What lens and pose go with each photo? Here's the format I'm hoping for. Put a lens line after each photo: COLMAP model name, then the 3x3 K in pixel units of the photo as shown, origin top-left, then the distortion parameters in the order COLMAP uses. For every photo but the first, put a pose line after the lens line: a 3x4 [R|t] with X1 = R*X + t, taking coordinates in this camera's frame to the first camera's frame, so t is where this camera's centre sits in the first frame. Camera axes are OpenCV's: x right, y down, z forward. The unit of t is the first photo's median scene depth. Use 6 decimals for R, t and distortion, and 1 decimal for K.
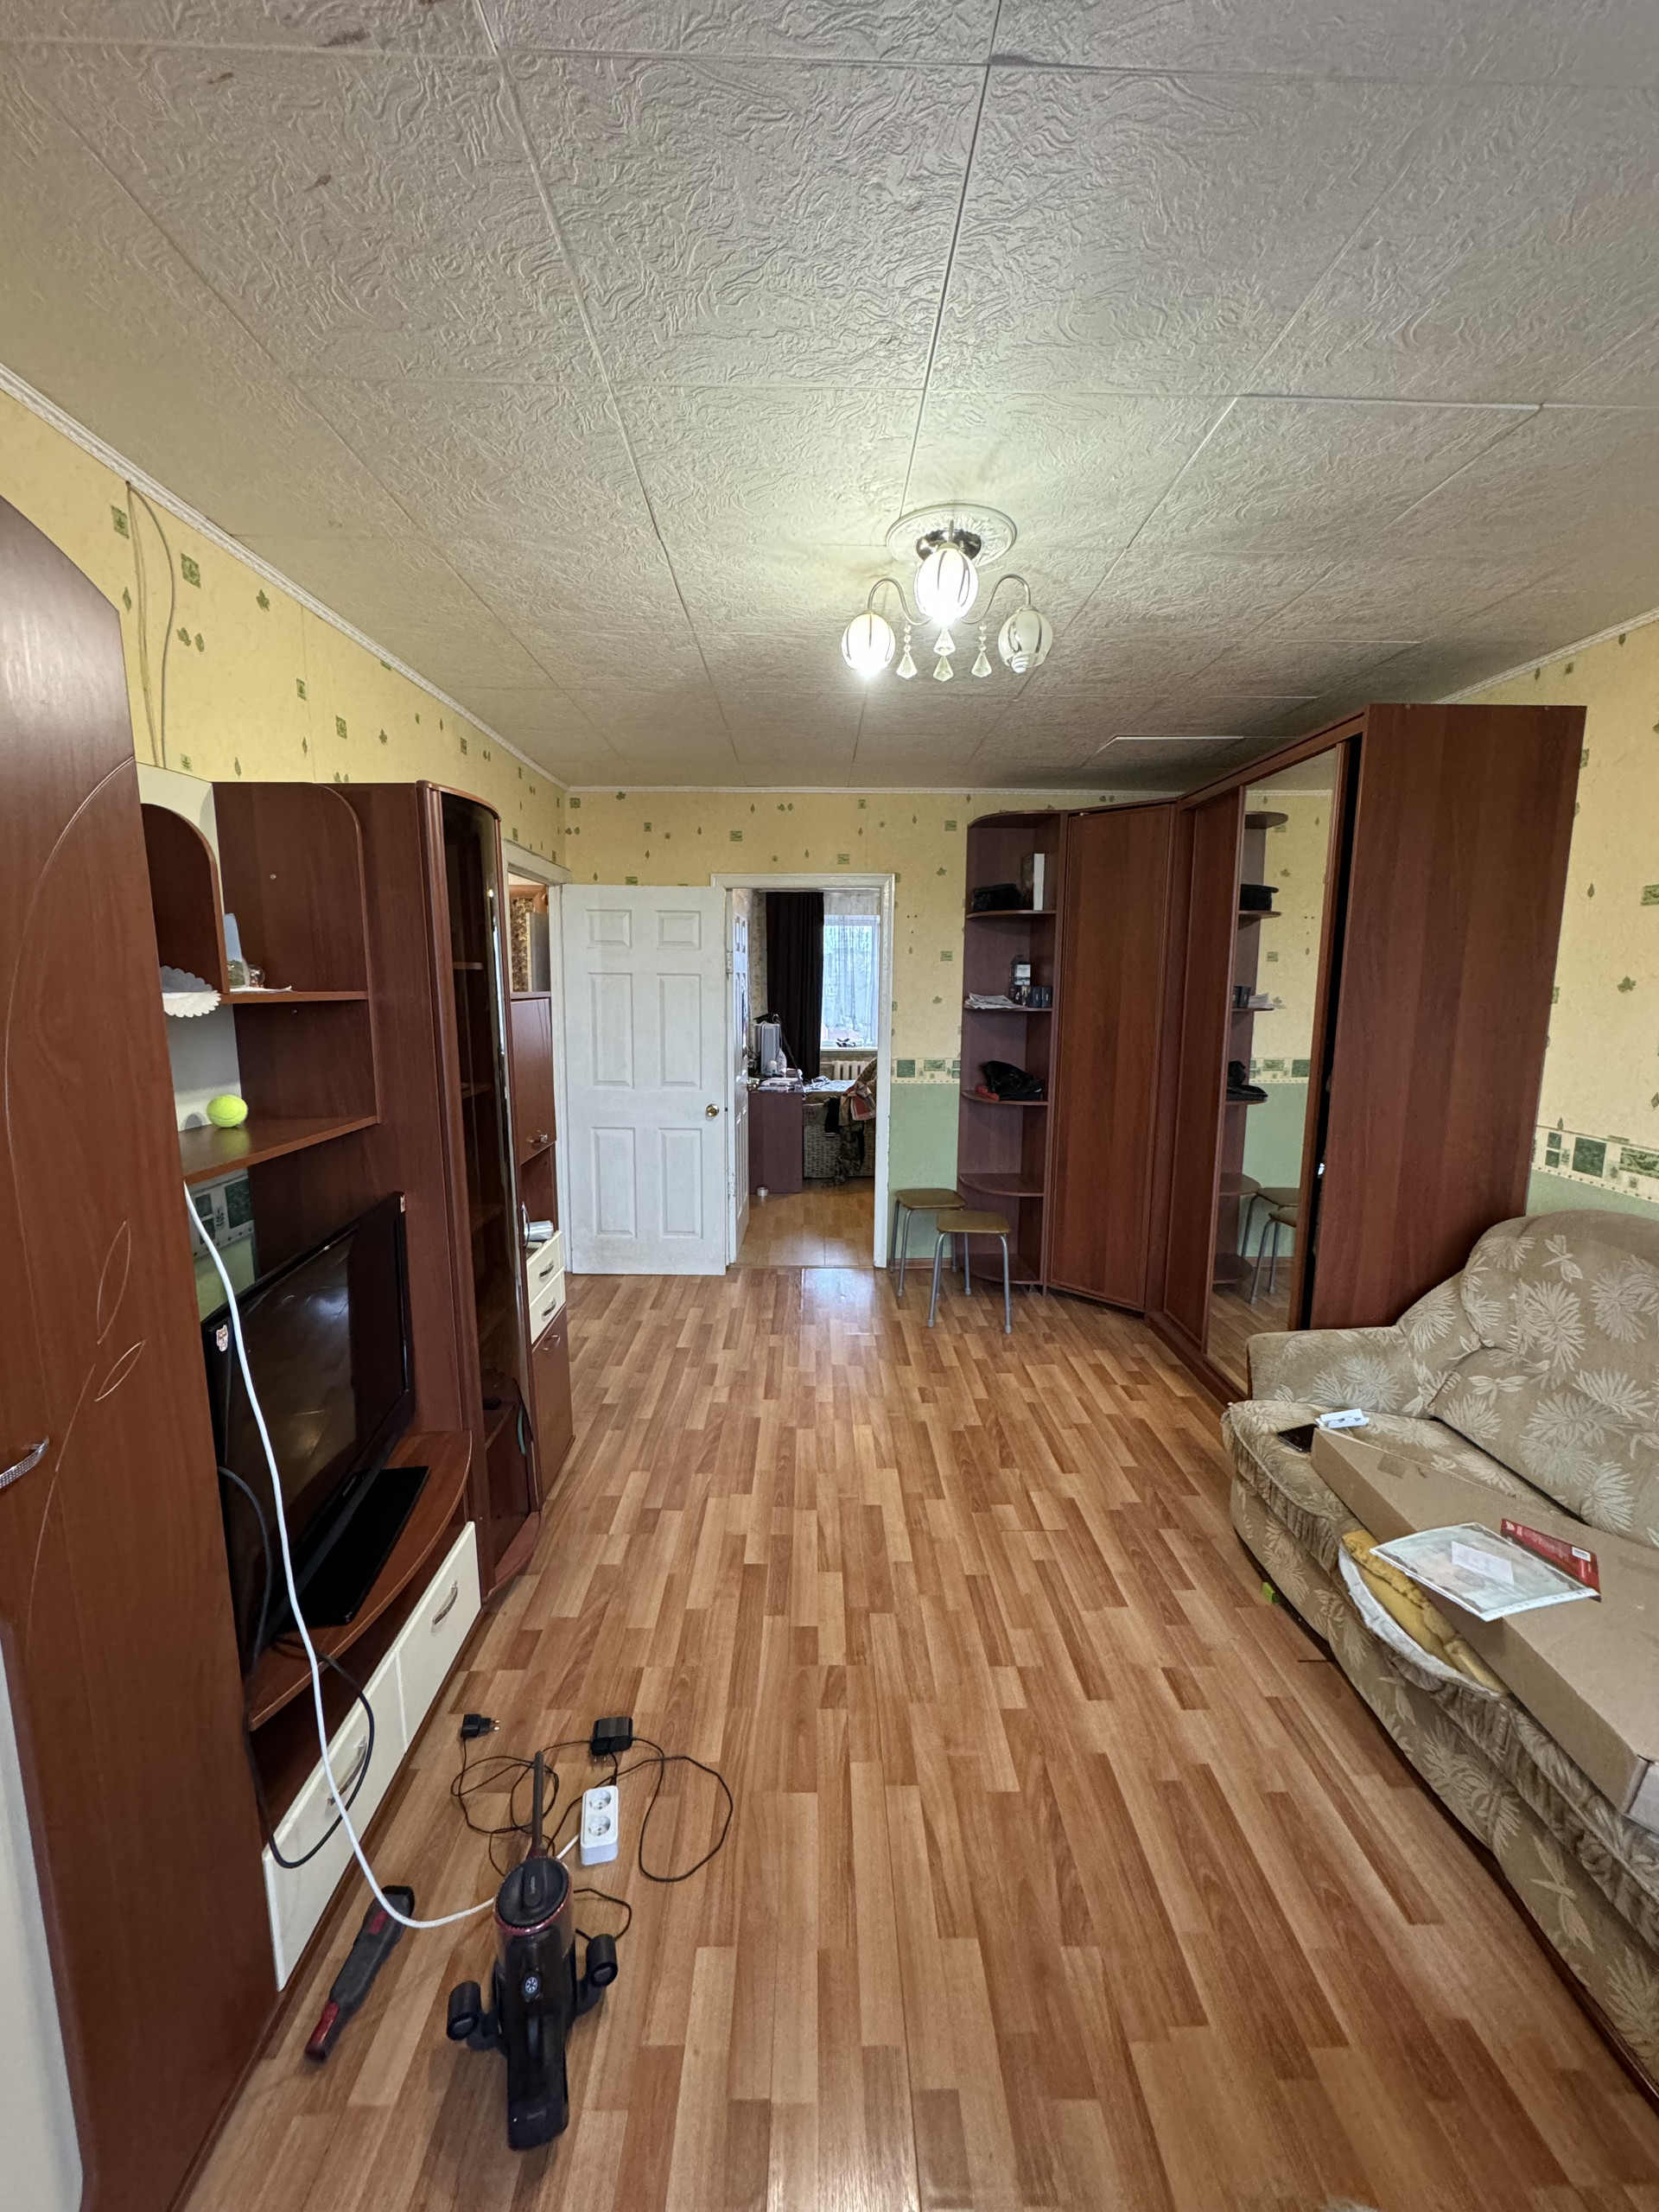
lens RADIAL K [[879.4, 0, 832.2], [0, 879.4, 1128.3], [0, 0, 1]] dist [0.001449, -0.000067]
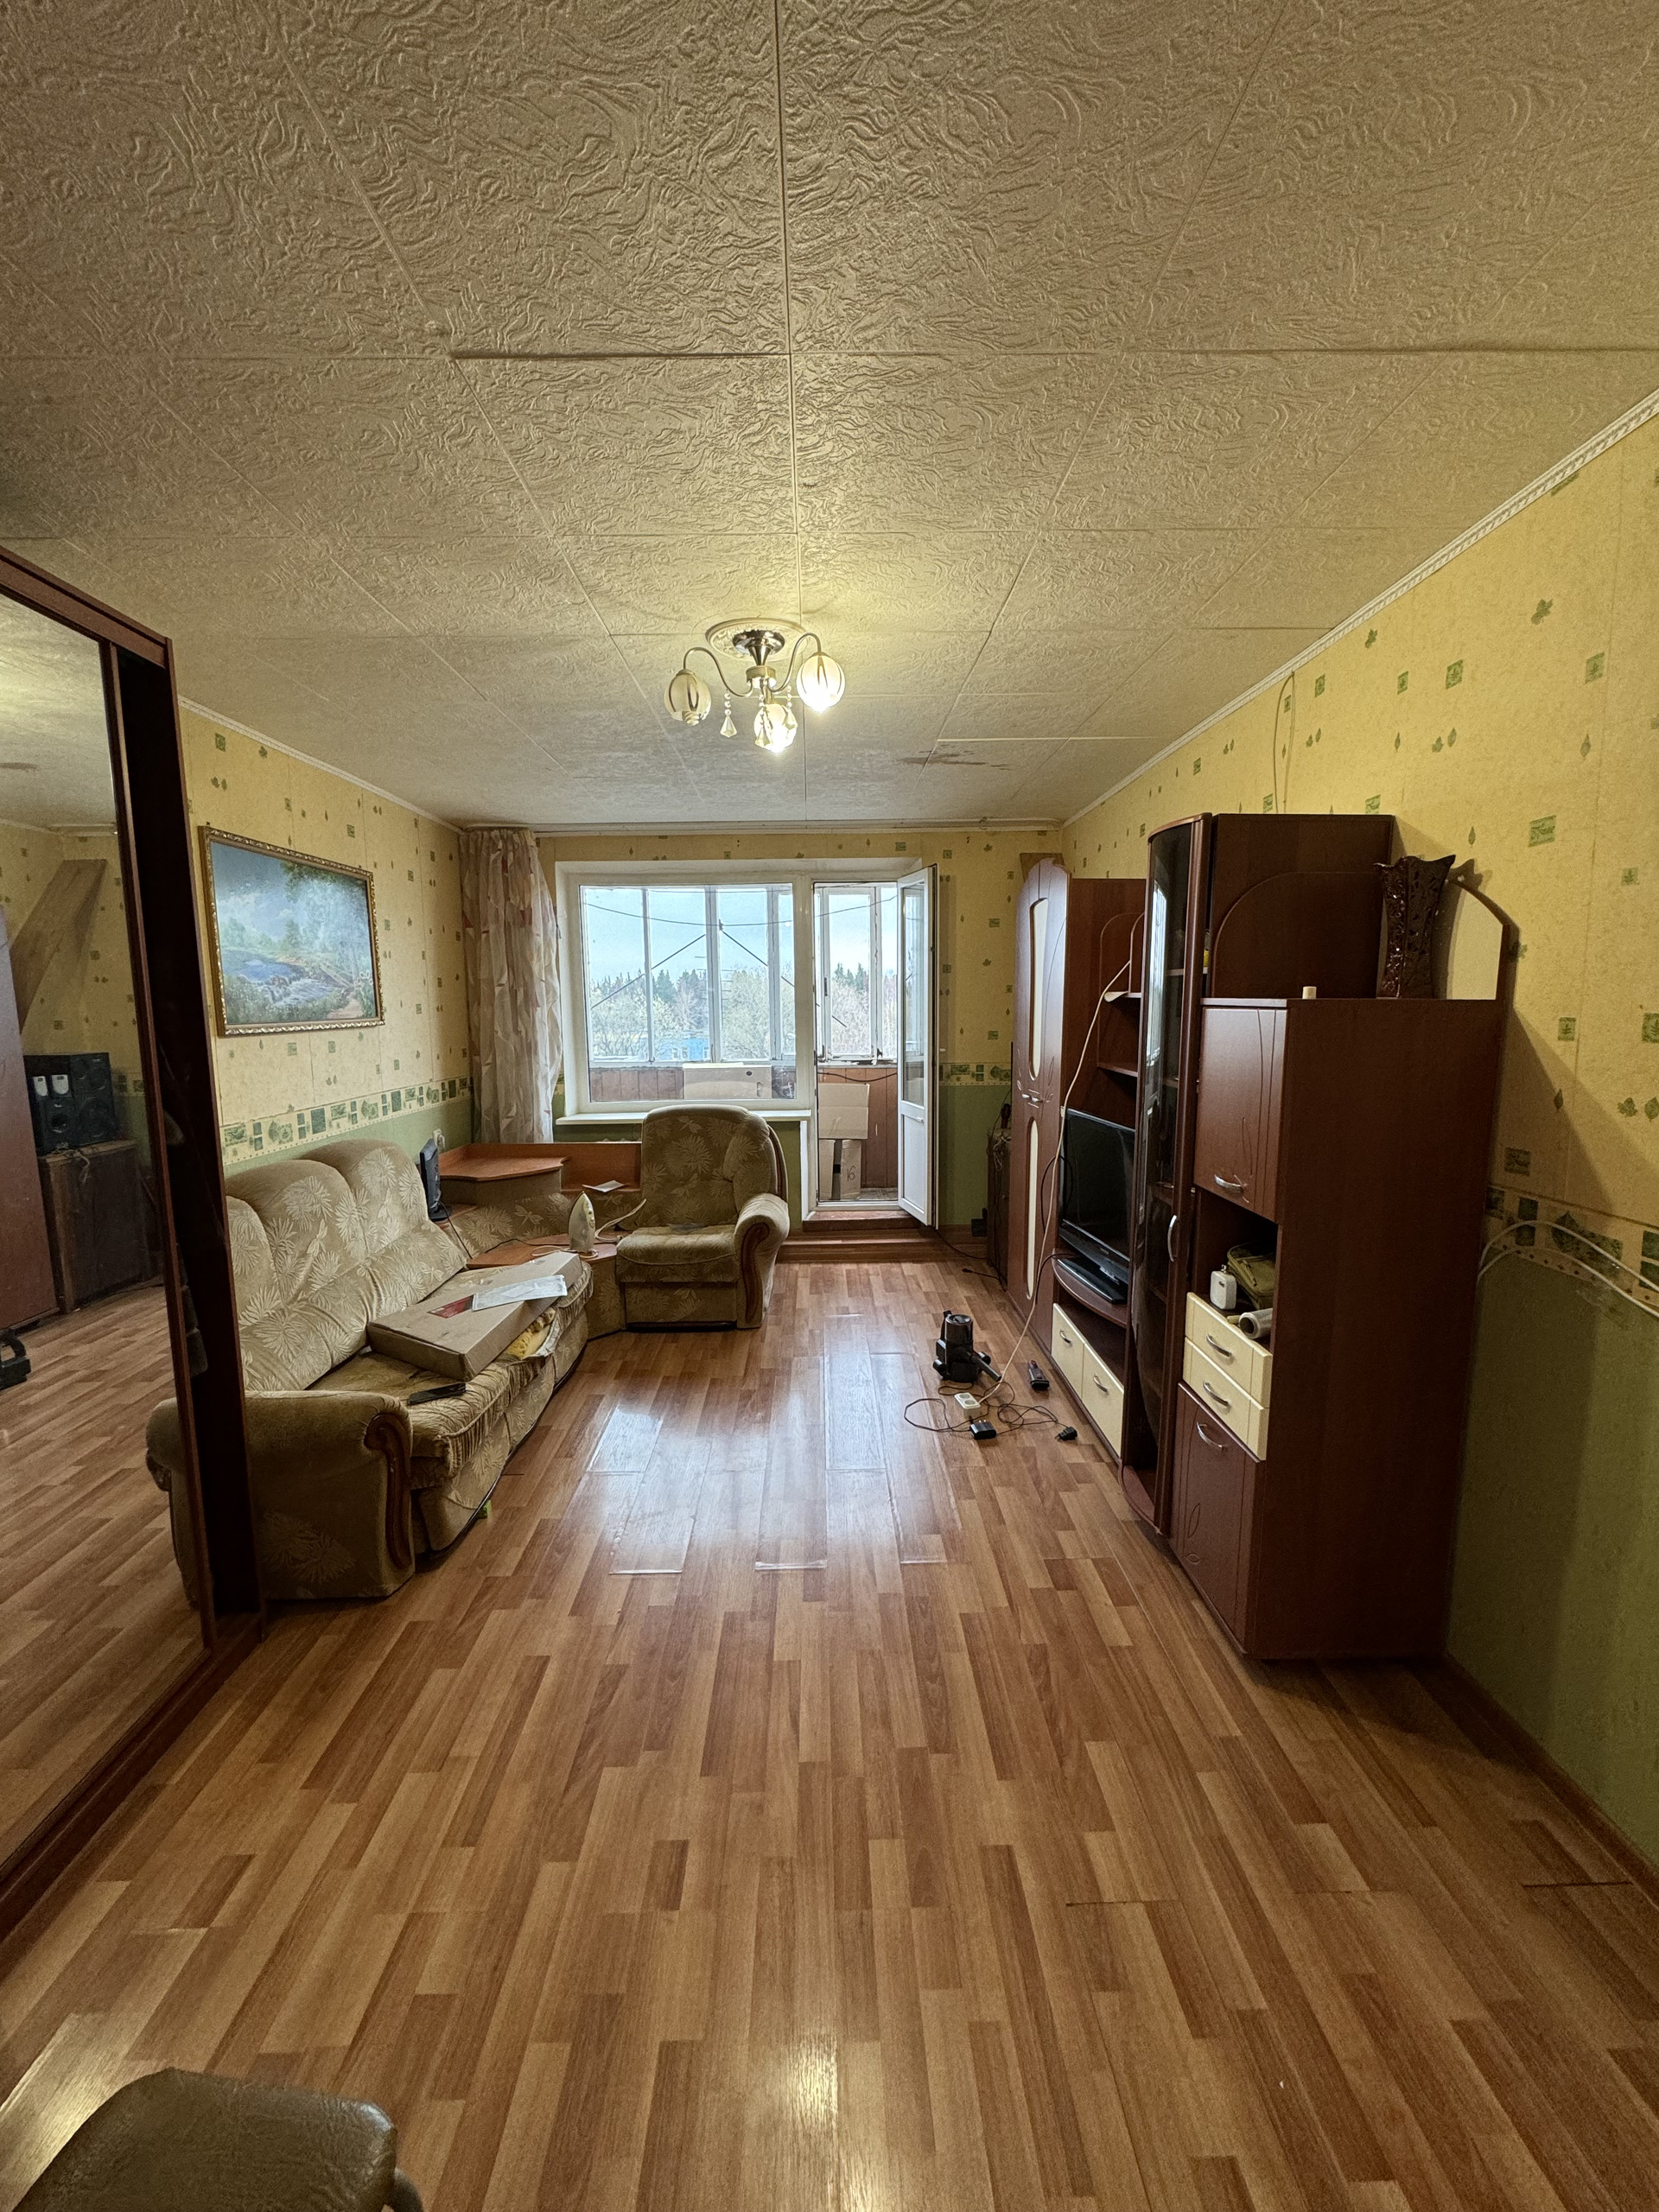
lens RADIAL K [[879.4, 0, 819.1], [0, 879.4, 1100.5], [0, 0, 1]] dist [0.001449, -0.000067]
pose [[-0.999713, 0.010045, 0.021745, 0.015674], [0.015835, 0.958294, 0.285345, -0.266623], [-0.017972, 0.285608, -0.958178, 1.595506]]
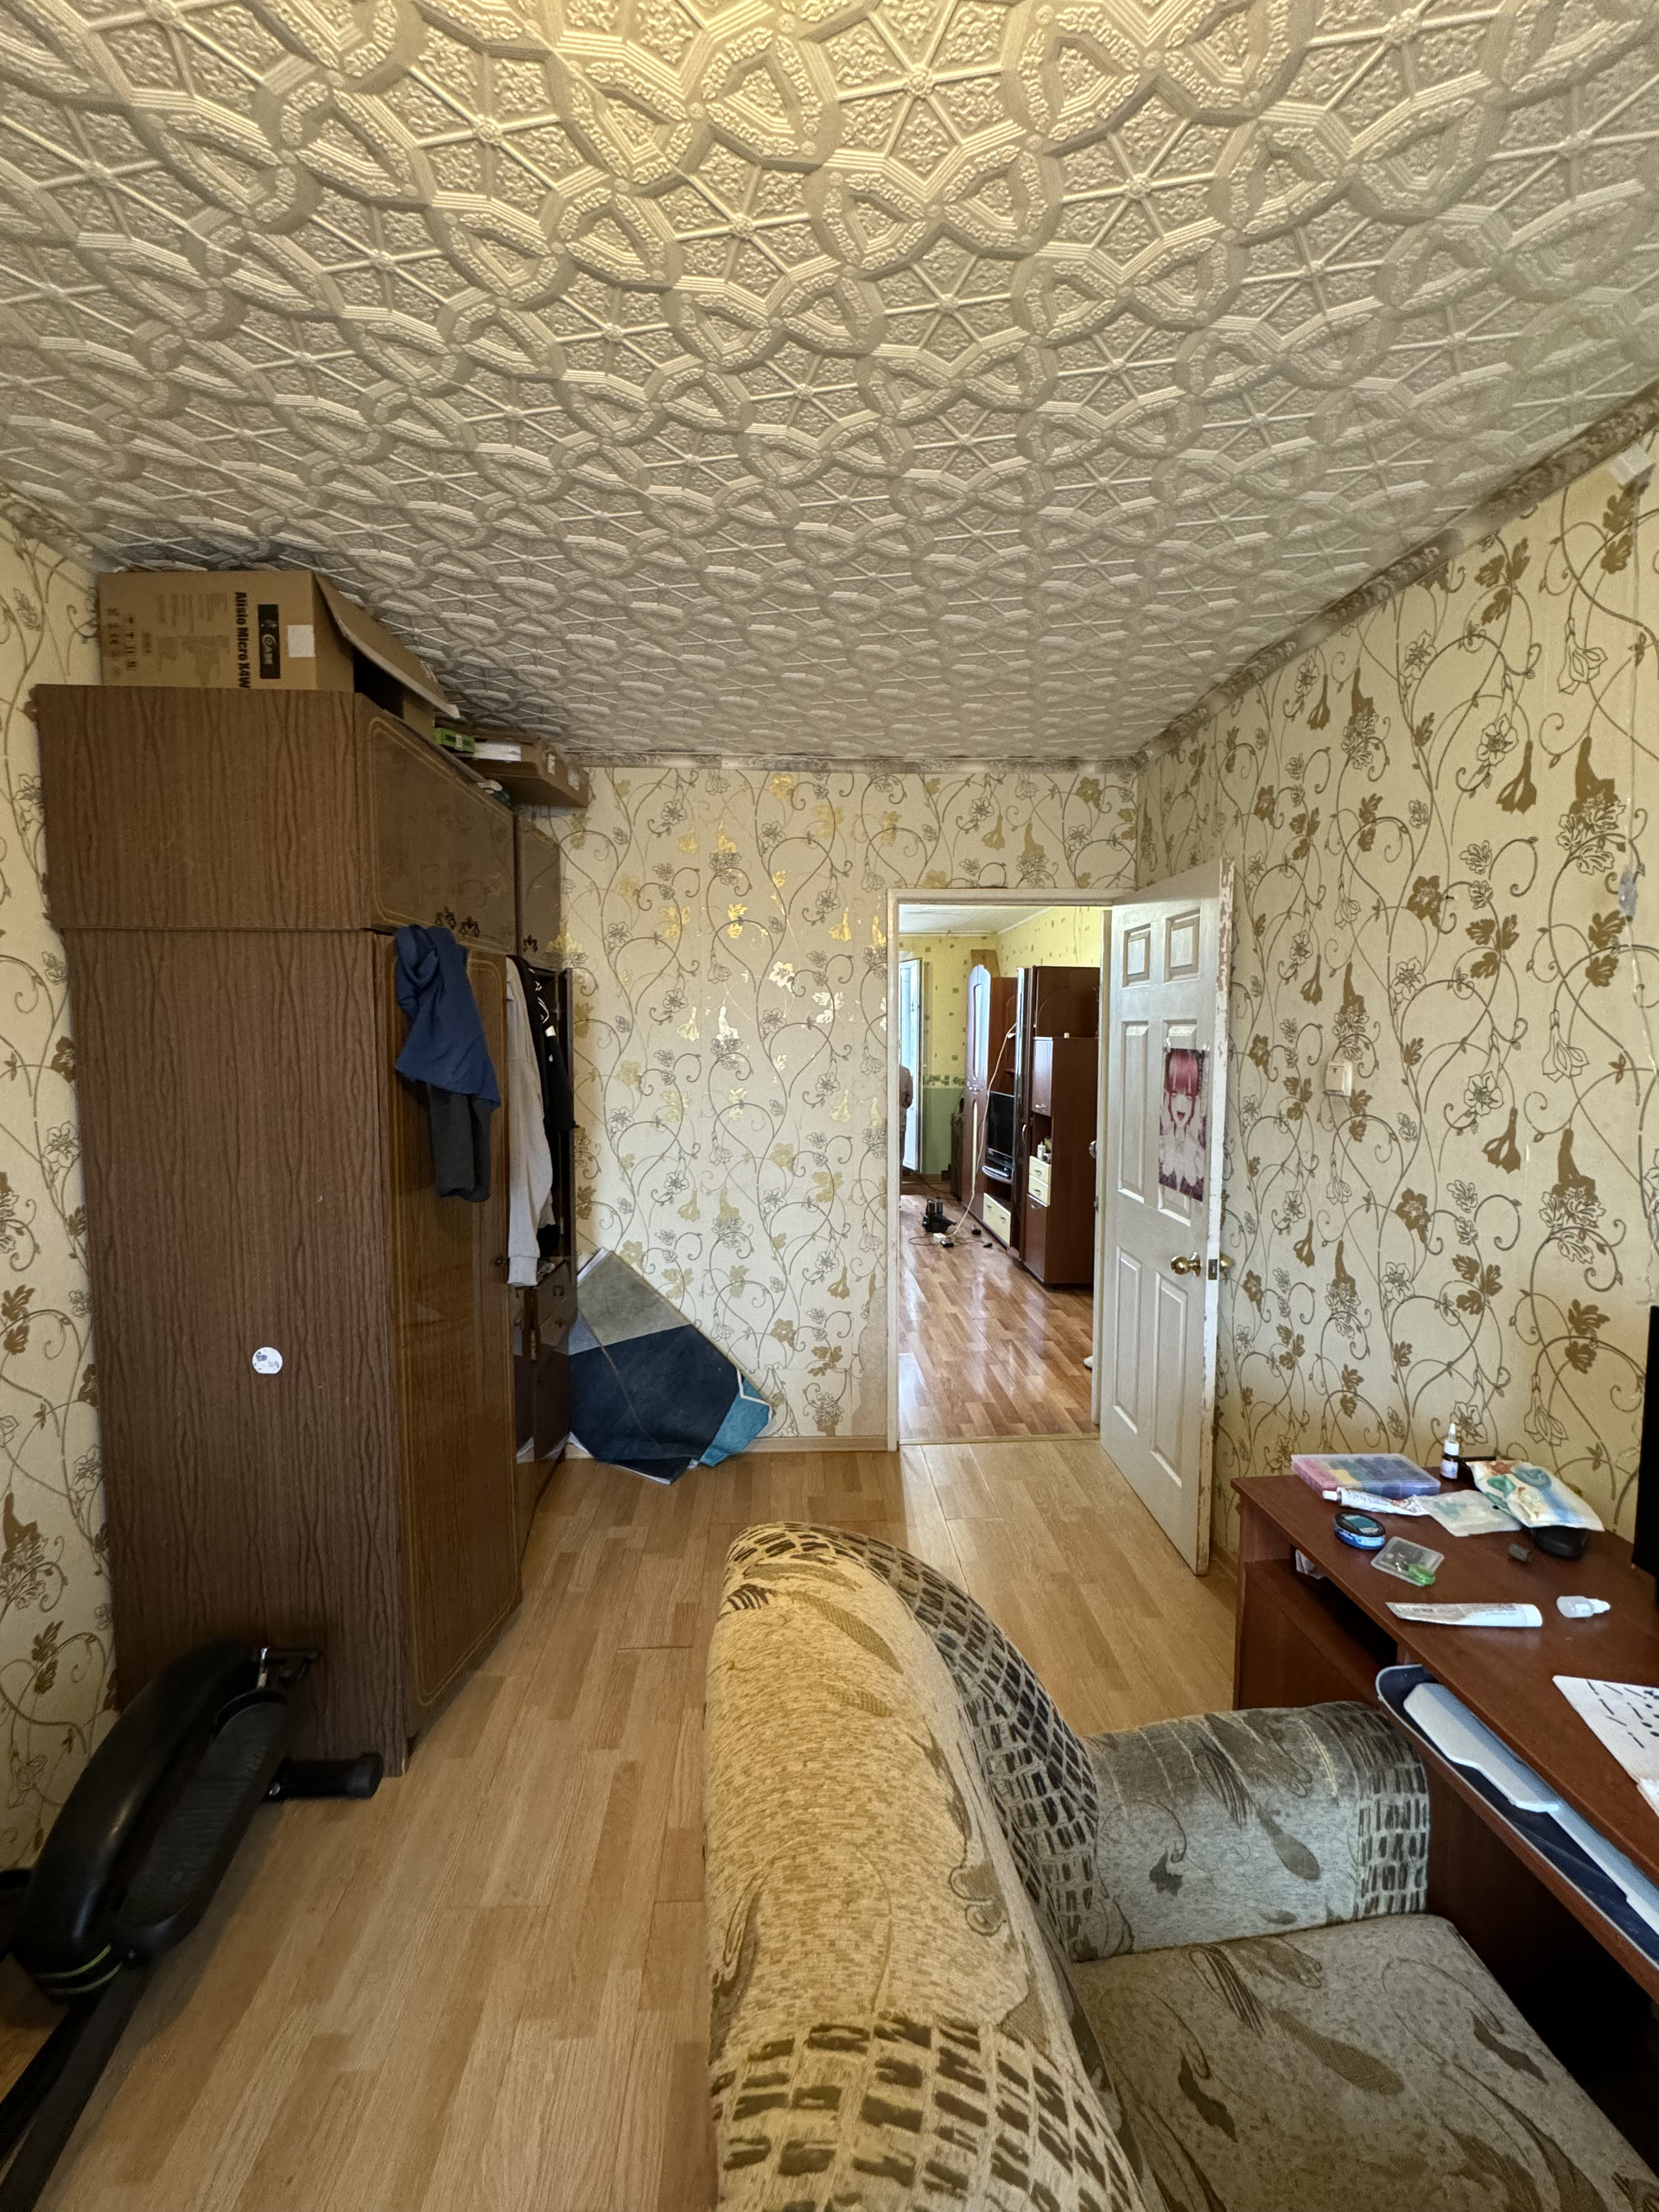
lens RADIAL K [[879.4, 0, 828.5], [0, 879.4, 1098.4], [0, 0, 1]] dist [0.001449, -0.000067]
pose [[-0.999732, 0.000620, -0.023134, 0.203348], [-0.005081, 0.969372, 0.245544, -0.481262], [0.022578, 0.245596, -0.969109, 2.793741]]
